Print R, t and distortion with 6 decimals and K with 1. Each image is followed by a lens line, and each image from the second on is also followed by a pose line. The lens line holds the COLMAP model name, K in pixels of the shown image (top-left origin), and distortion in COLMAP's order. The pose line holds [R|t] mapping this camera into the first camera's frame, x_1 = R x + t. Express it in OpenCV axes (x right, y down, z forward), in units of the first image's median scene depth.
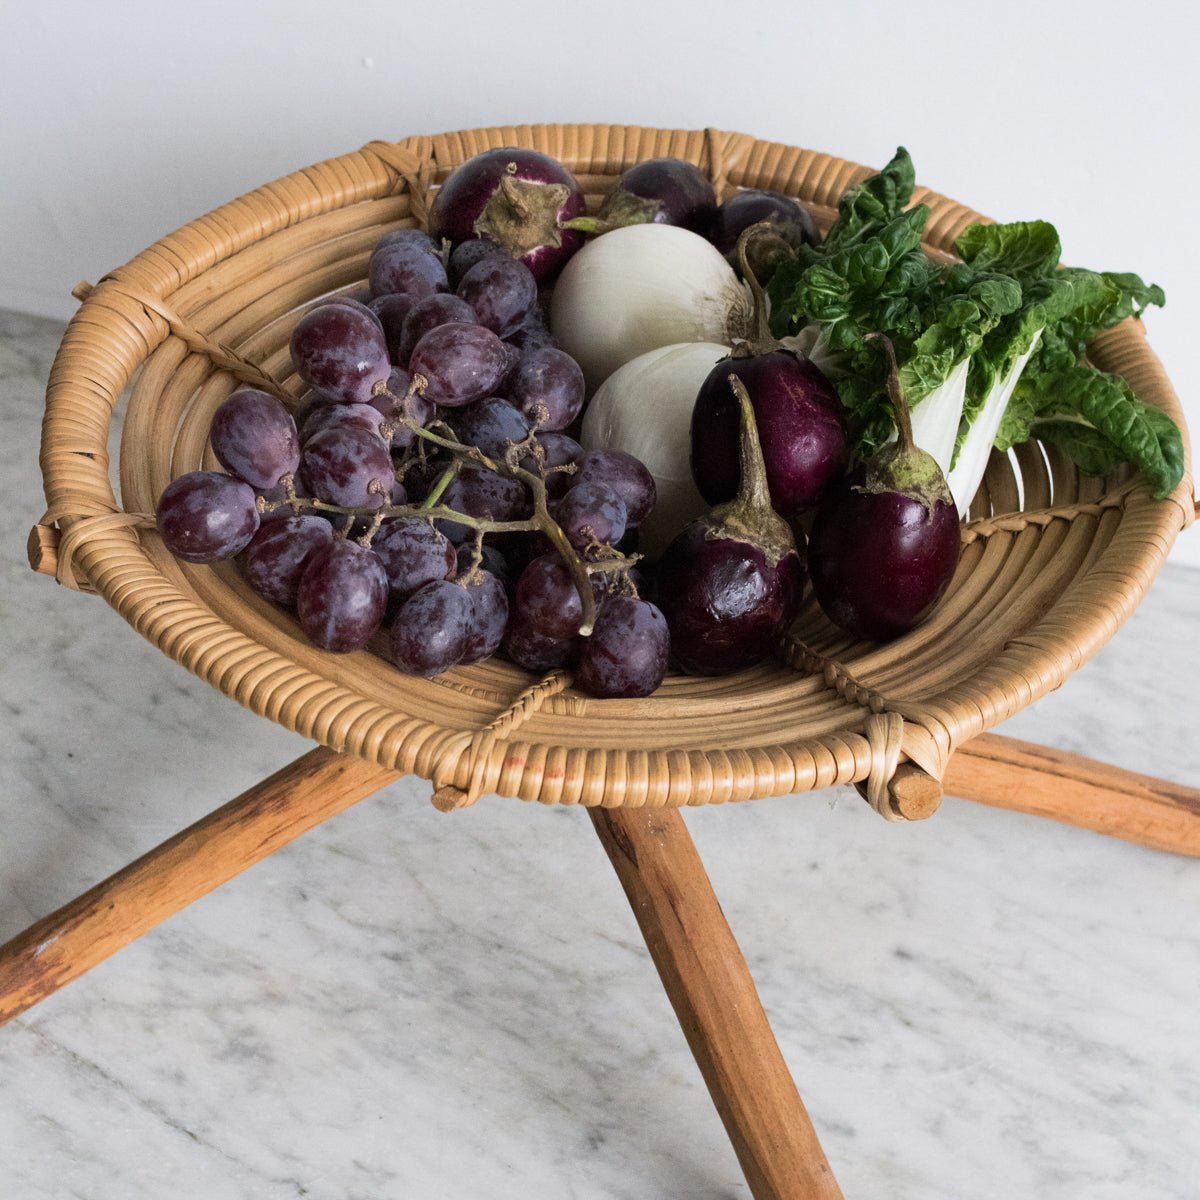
lens RADIAL K [[2928.0, 0, 609.4], [0, 2928.0, 602.7], [0, 0, 1]] dist [-0.128348, 0.022701]
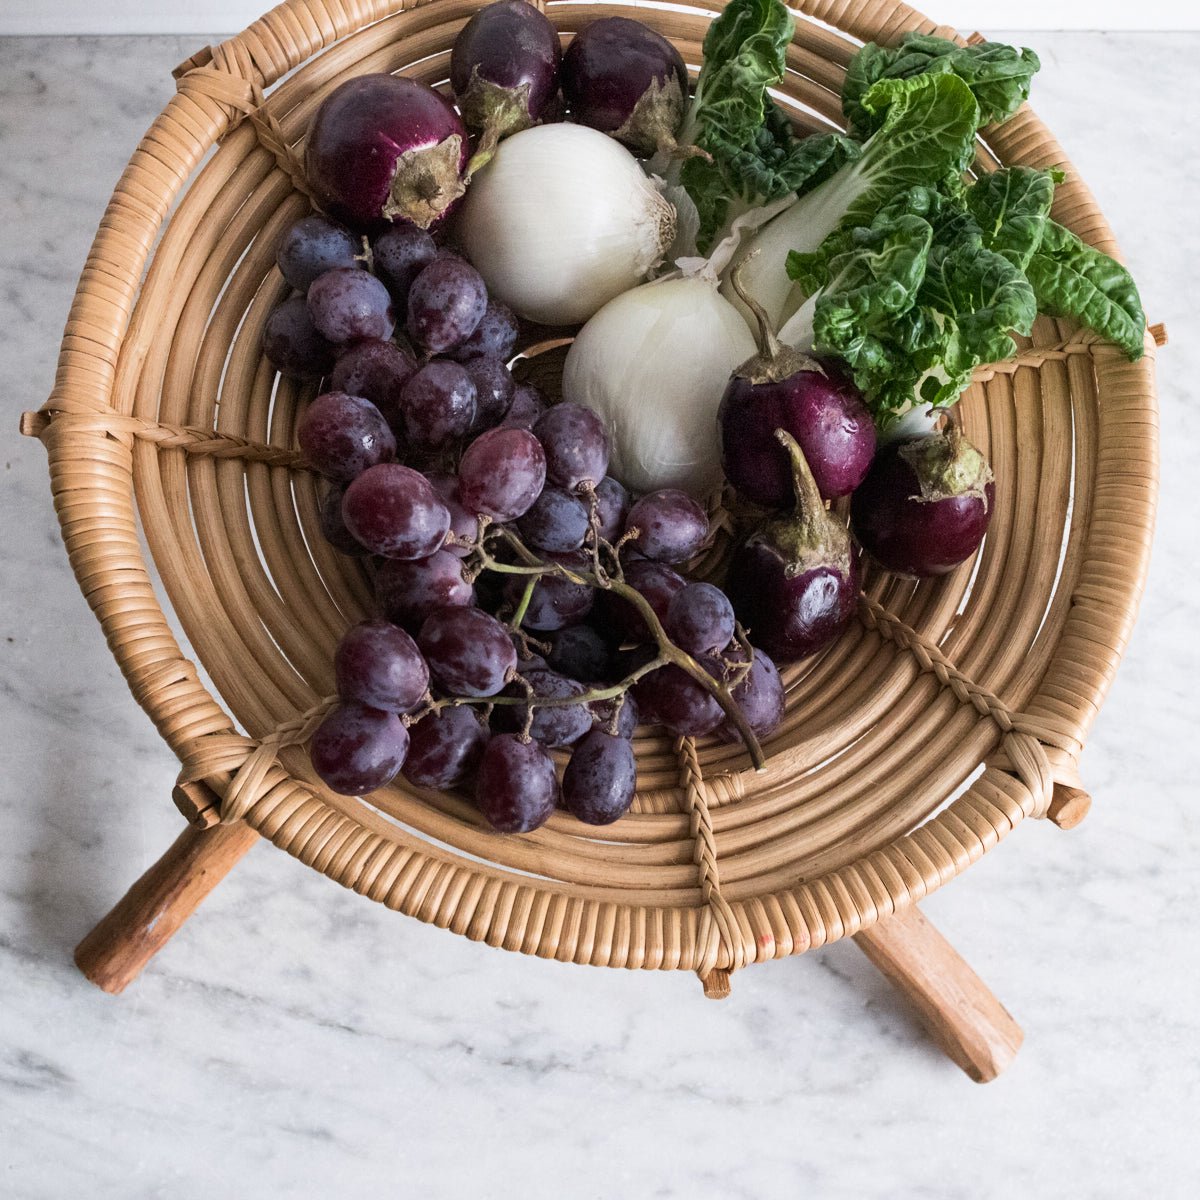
lens RADIAL K [[2928.0, 0, 609.4], [0, 2928.0, 602.7], [0, 0, 1]] dist [-0.128348, 0.022701]
pose [[0.922802, -0.341562, 0.178244, -0.212422], [0.194473, 0.812331, 0.549816, -0.592675], [-0.332589, -0.472708, 0.816046, 0.145980]]
